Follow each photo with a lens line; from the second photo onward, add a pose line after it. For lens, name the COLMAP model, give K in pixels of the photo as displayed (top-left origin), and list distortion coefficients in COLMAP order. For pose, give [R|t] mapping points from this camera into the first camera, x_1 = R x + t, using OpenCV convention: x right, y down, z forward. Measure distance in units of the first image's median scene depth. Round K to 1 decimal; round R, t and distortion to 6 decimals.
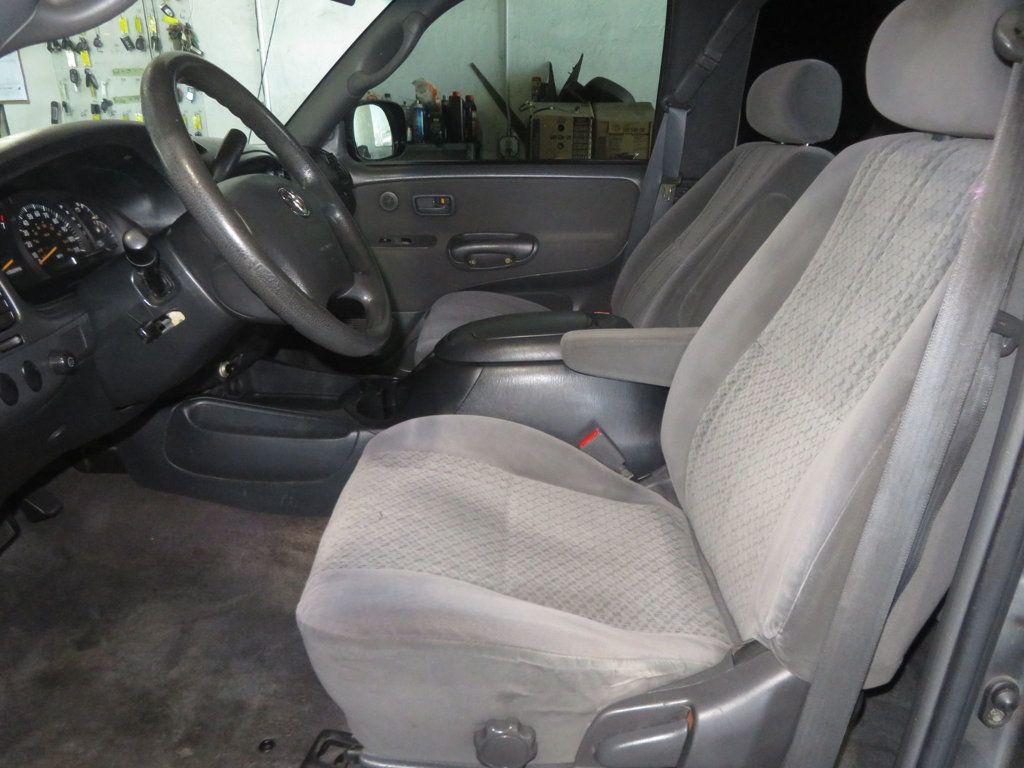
lens RADIAL K [[704.8, 0, 512.0], [0, 704.8, 384.0], [0, 0, 1]] dist [-0.019608, 0.003909]
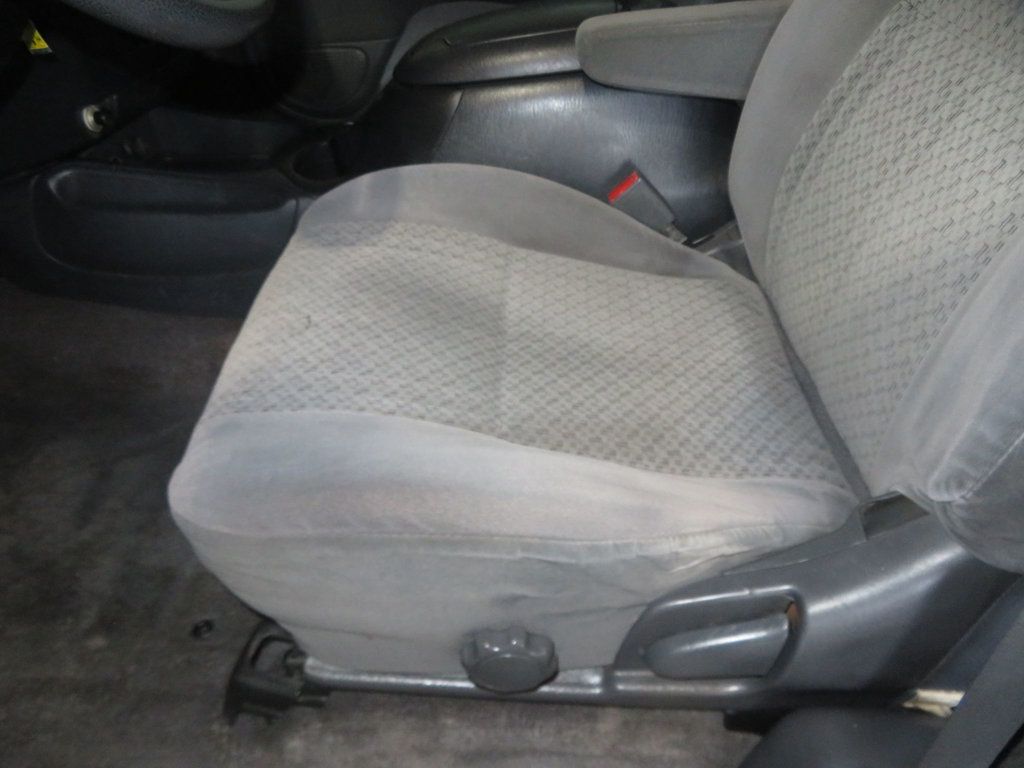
lens RADIAL K [[734.1, 0, 512.0], [0, 734.1, 384.0], [0, 0, 1]] dist [-0.010522, 0.004919]
pose [[0.997896, -0.050330, -0.040877, 0.025450], [0.060469, 0.949928, 0.306561, 0.040136], [0.023401, -0.308388, 0.950973, 0.308954]]
